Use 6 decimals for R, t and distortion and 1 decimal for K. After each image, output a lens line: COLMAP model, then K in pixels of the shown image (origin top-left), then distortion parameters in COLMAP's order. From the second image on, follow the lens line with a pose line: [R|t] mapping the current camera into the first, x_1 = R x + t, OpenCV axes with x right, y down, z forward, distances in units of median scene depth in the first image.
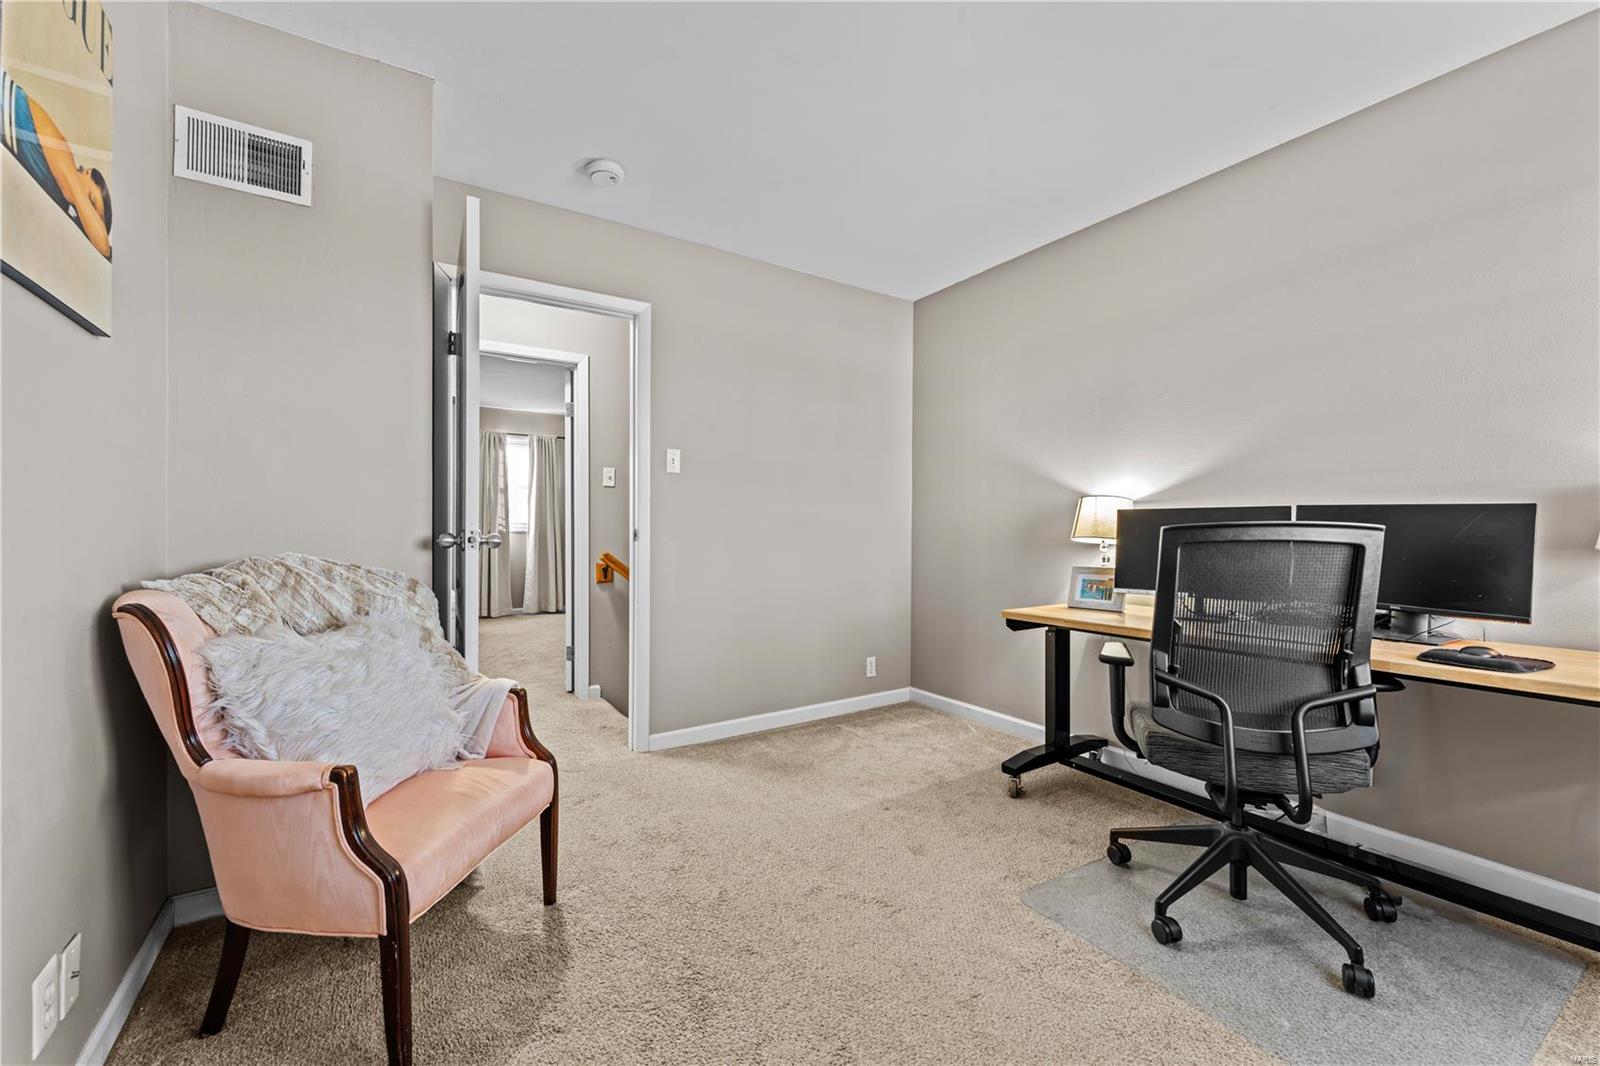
lens RADIAL K [[656.4, 0, 787.4], [0, 656.4, 534.3], [0, 0, 1]] dist [-0.002928, 0.000874]
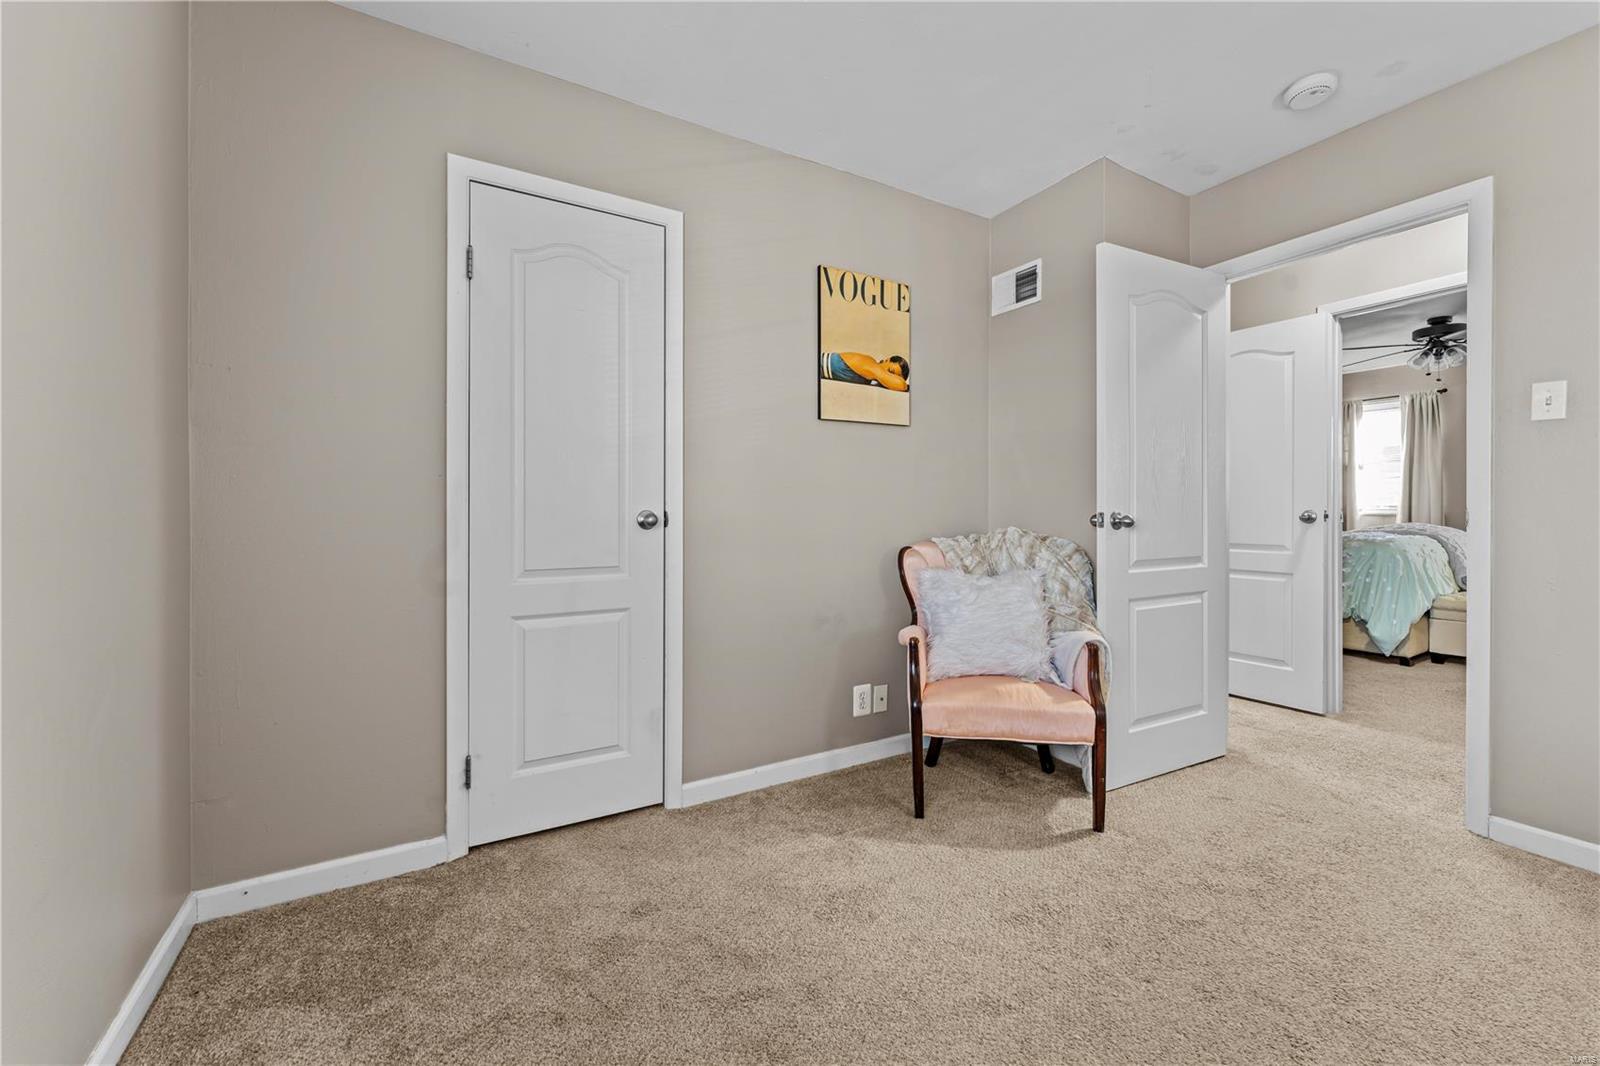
lens RADIAL K [[656.4, 0, 786.4], [0, 656.4, 519.6], [0, 0, 1]] dist [-0.002928, 0.000874]
pose [[-0.077205, 0.005442, -0.997000, 0.845900], [-0.005414, 0.999968, 0.005878, 0.003037], [0.997001, 0.005851, -0.077173, 0.533562]]
